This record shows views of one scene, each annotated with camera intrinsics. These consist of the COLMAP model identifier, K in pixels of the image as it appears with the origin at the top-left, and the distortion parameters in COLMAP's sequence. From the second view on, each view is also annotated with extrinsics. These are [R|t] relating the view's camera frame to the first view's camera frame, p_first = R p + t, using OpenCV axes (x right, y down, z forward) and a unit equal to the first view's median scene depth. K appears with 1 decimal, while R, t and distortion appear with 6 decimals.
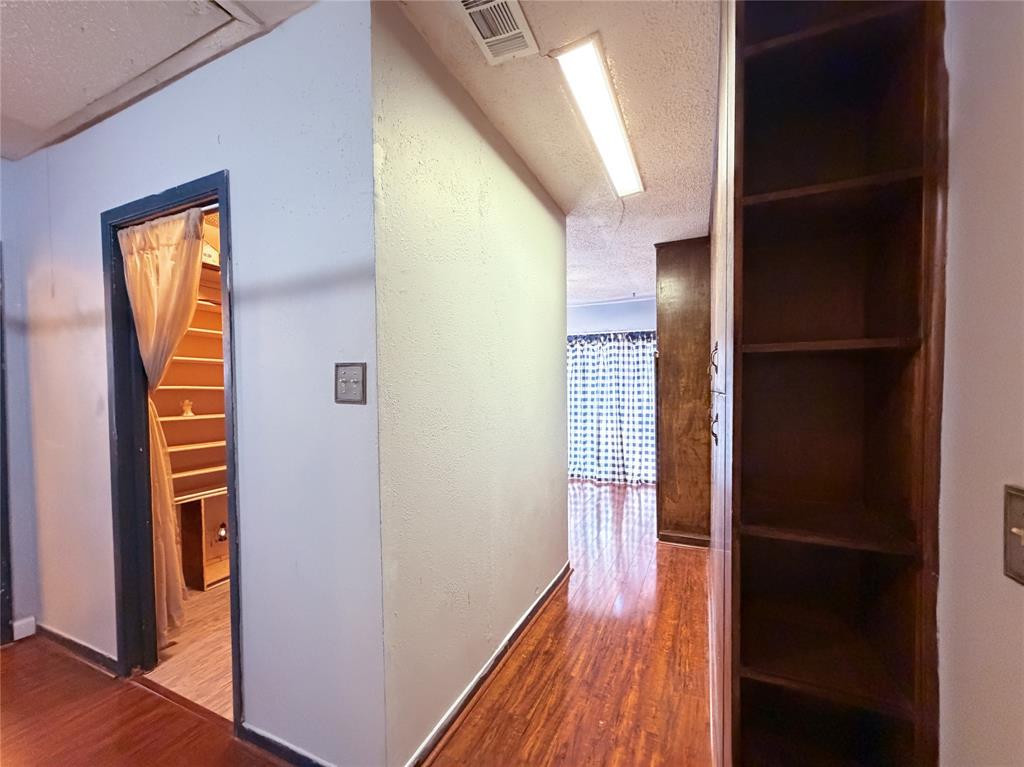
lens RADIAL K [[413.6, 0, 512.3], [0, 413.6, 388.5], [0, 0, 1]] dist [0.001390, 0.000068]
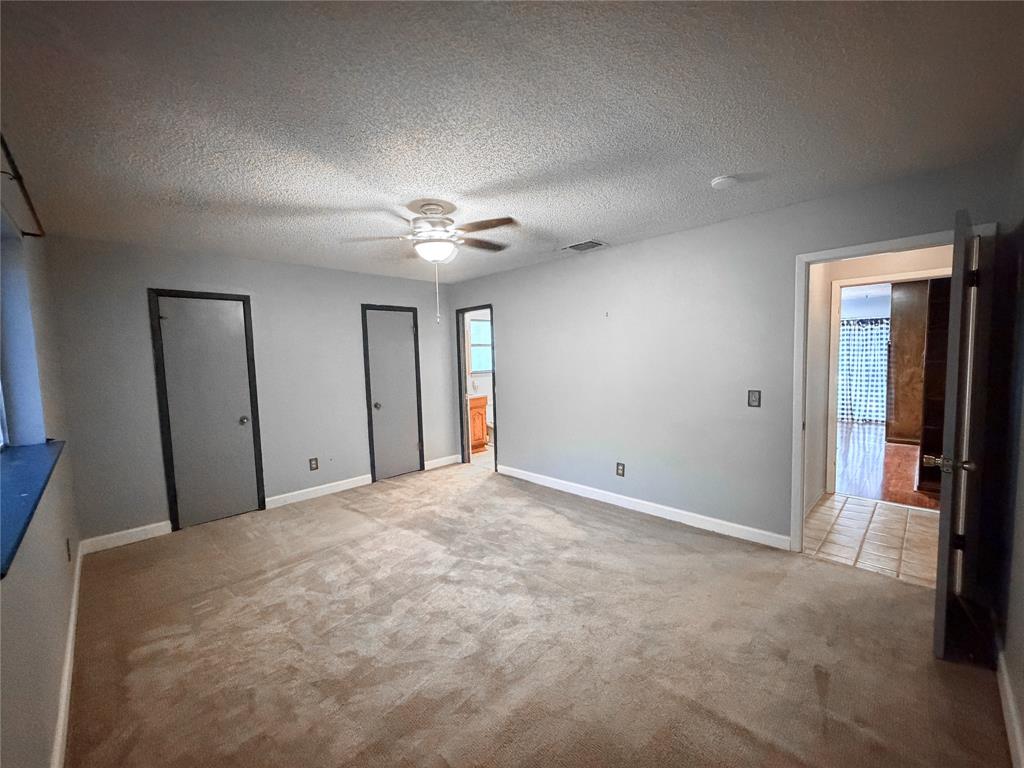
lens RADIAL K [[413.6, 0, 512.2], [0, 413.6, 380.4], [0, 0, 1]] dist [0.001390, 0.000068]
pose [[0.937561, 0.005124, -0.347783, -0.361015], [0.020462, 0.997347, 0.069856, -0.047444], [0.347218, -0.072610, 0.934969, -0.816609]]
